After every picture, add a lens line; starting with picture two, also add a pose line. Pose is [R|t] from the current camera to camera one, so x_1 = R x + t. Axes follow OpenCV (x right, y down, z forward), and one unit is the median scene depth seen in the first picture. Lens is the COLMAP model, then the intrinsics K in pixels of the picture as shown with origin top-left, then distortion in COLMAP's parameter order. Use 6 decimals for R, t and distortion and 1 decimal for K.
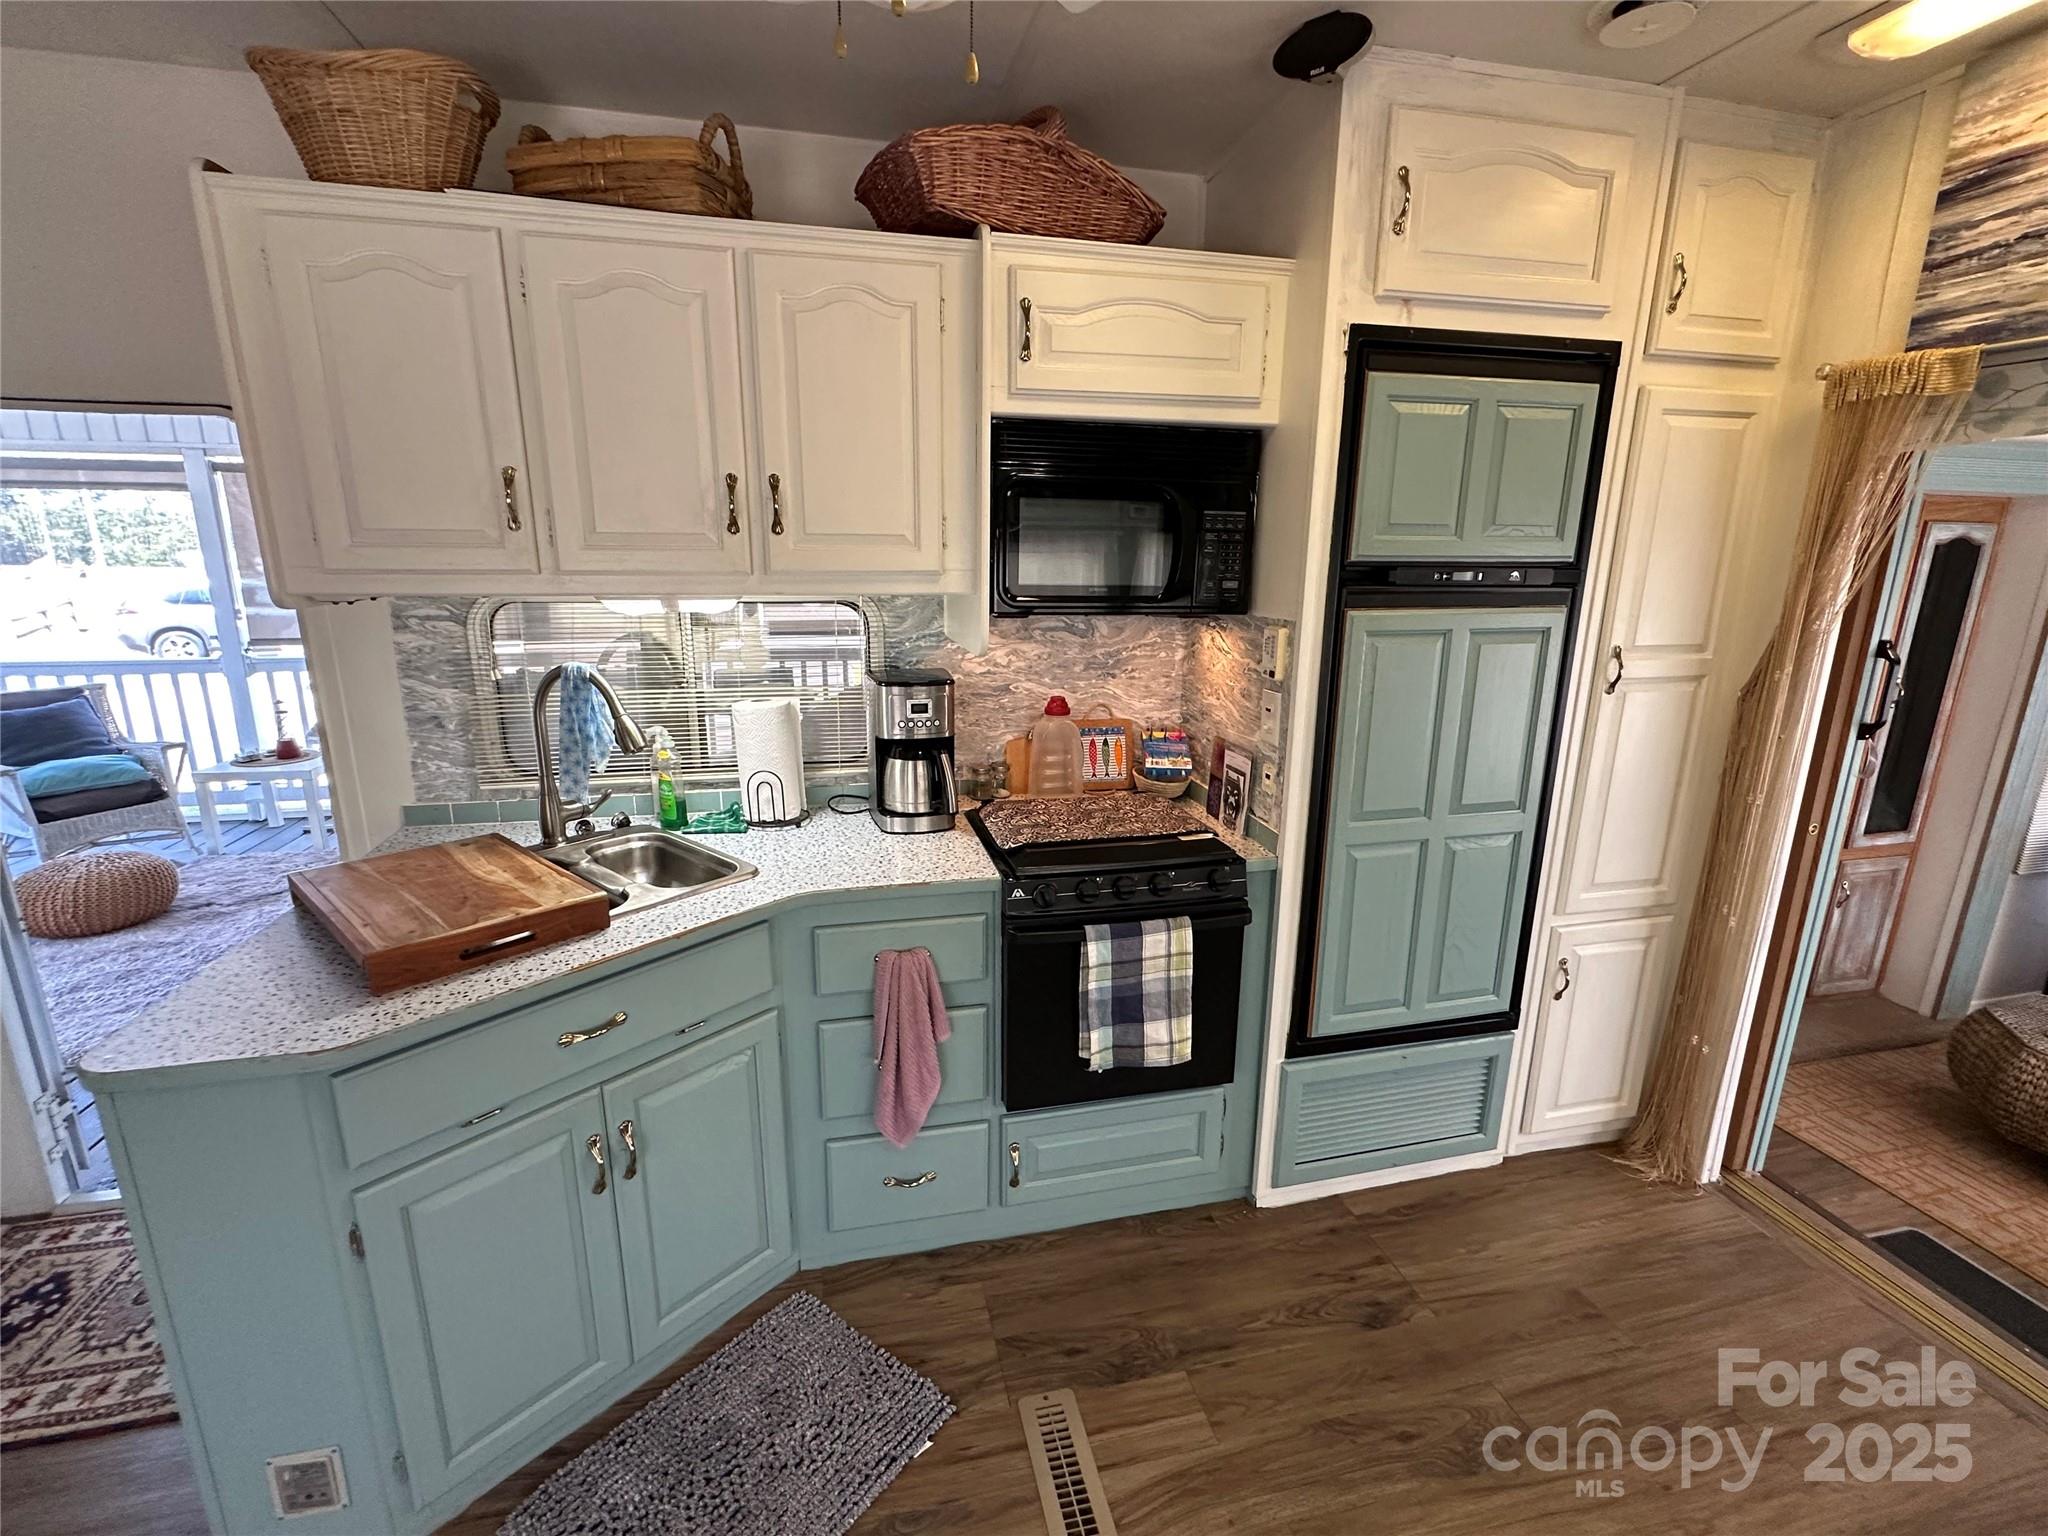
lens RADIAL K [[882.0, 0, 1019.4], [0, 882.0, 768.4], [0, 0, 1]] dist [-0.002985, -0.001023]
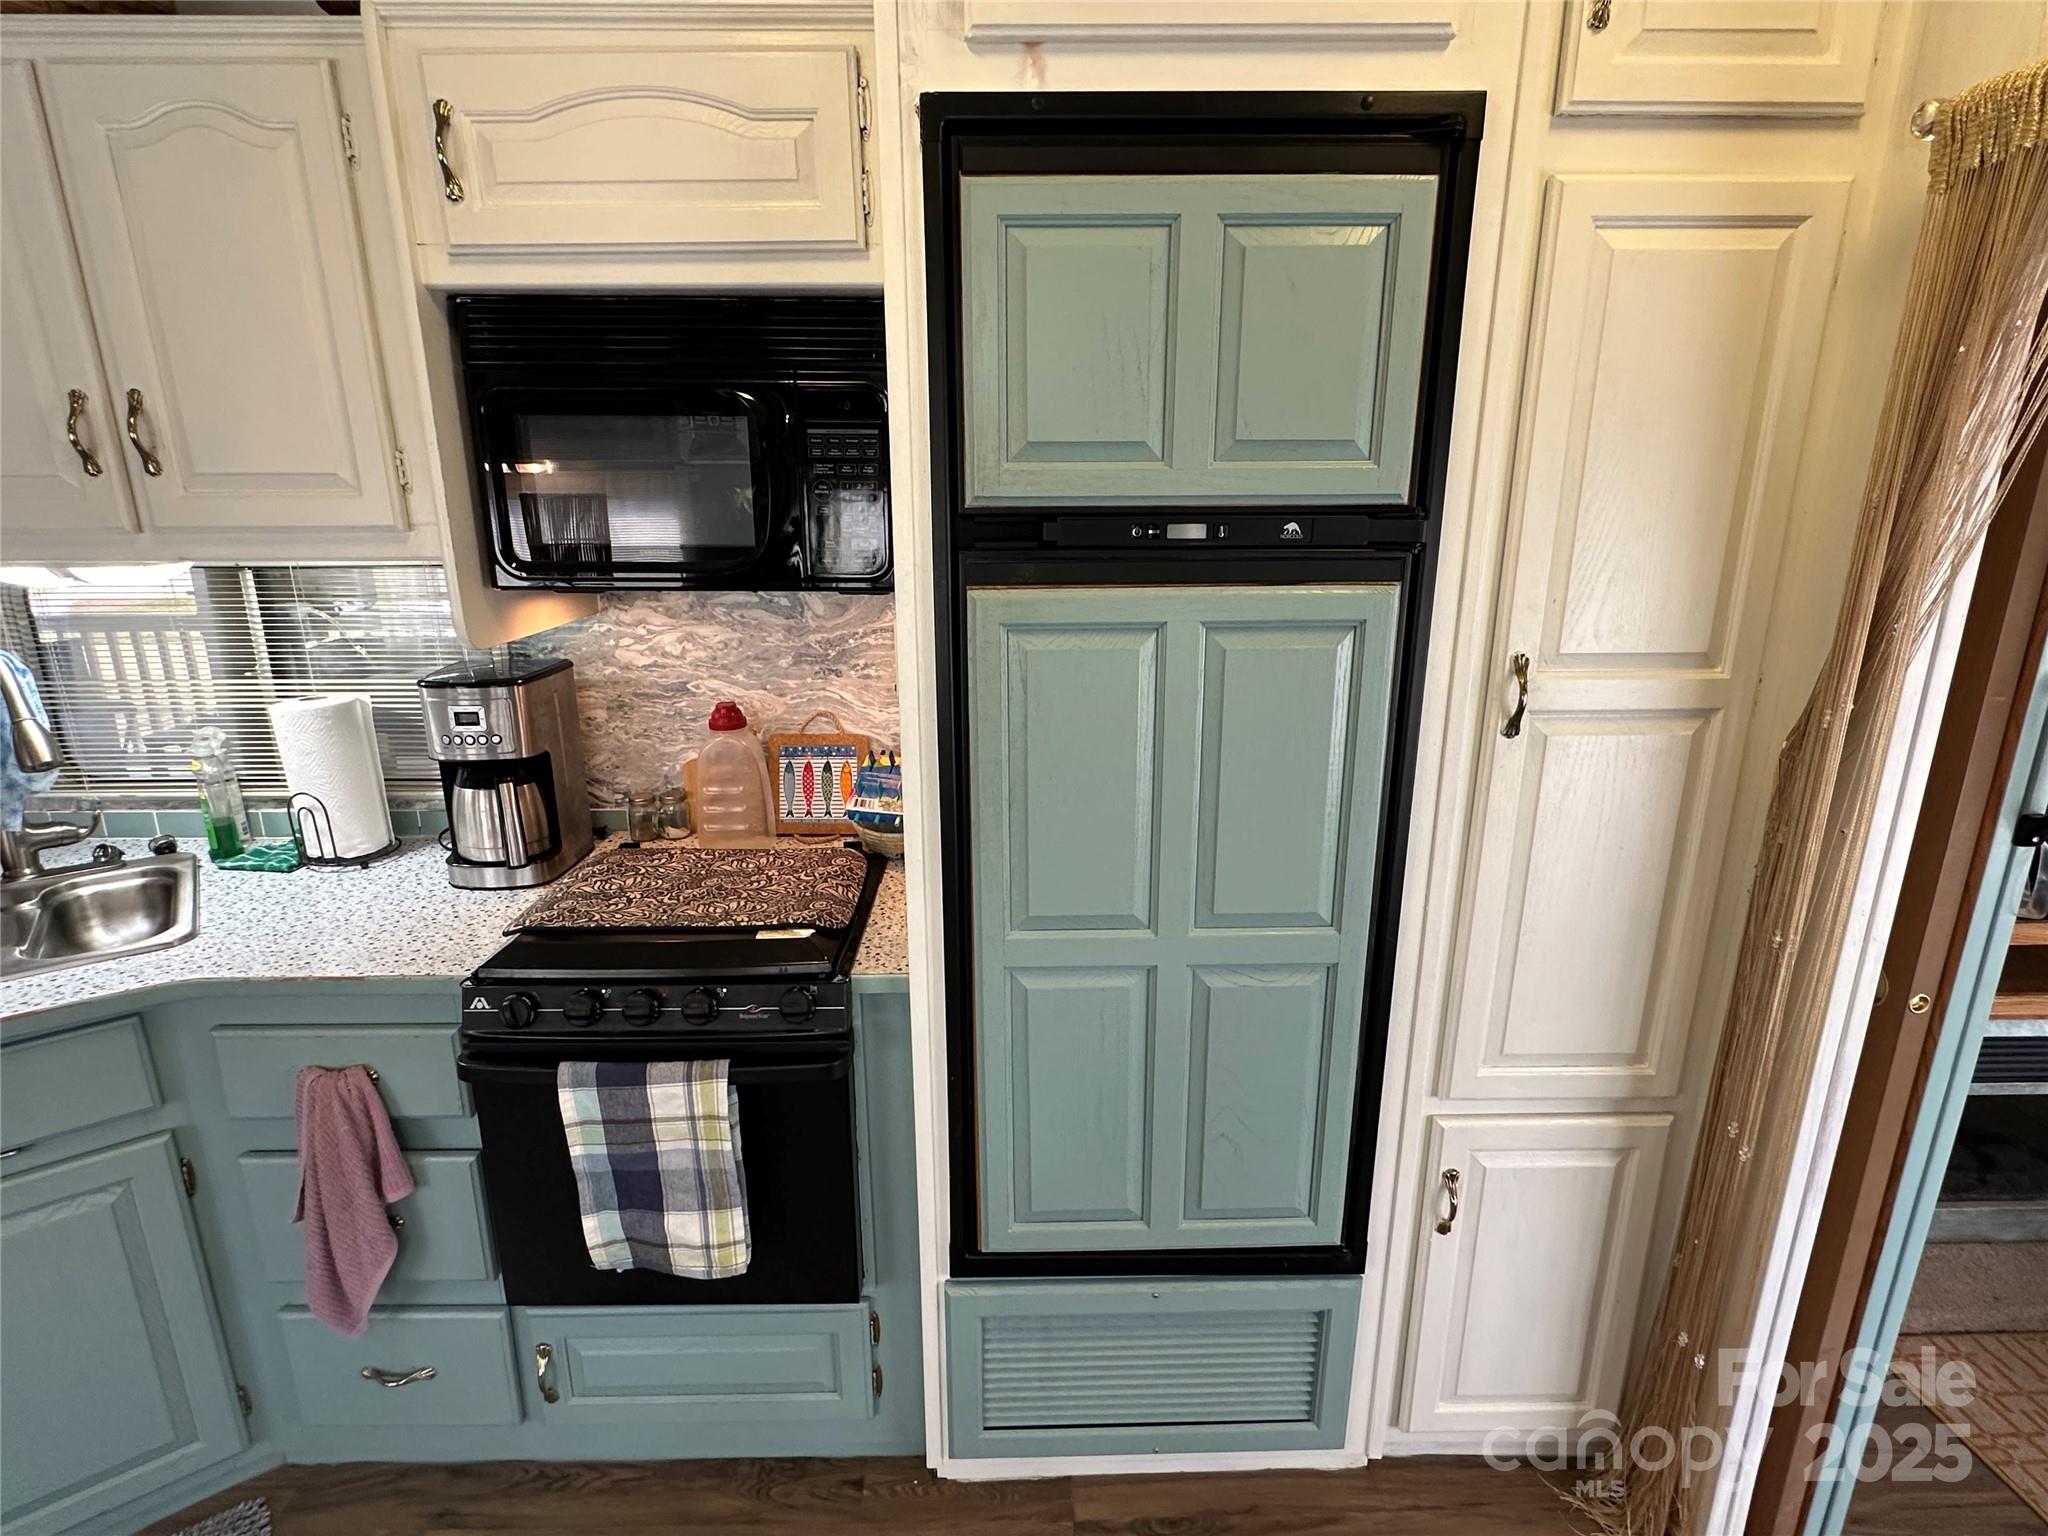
lens RADIAL K [[1002.5, 0, 1016.8], [0, 1002.5, 771.8], [0, 0, 1]] dist [-0.004938, 0.000587]
pose [[0.977559, 0.047199, -0.205308, 0.510353], [-0.041459, 0.998622, 0.032174, -0.072430], [0.206543, -0.022940, 0.978168, 0.310772]]
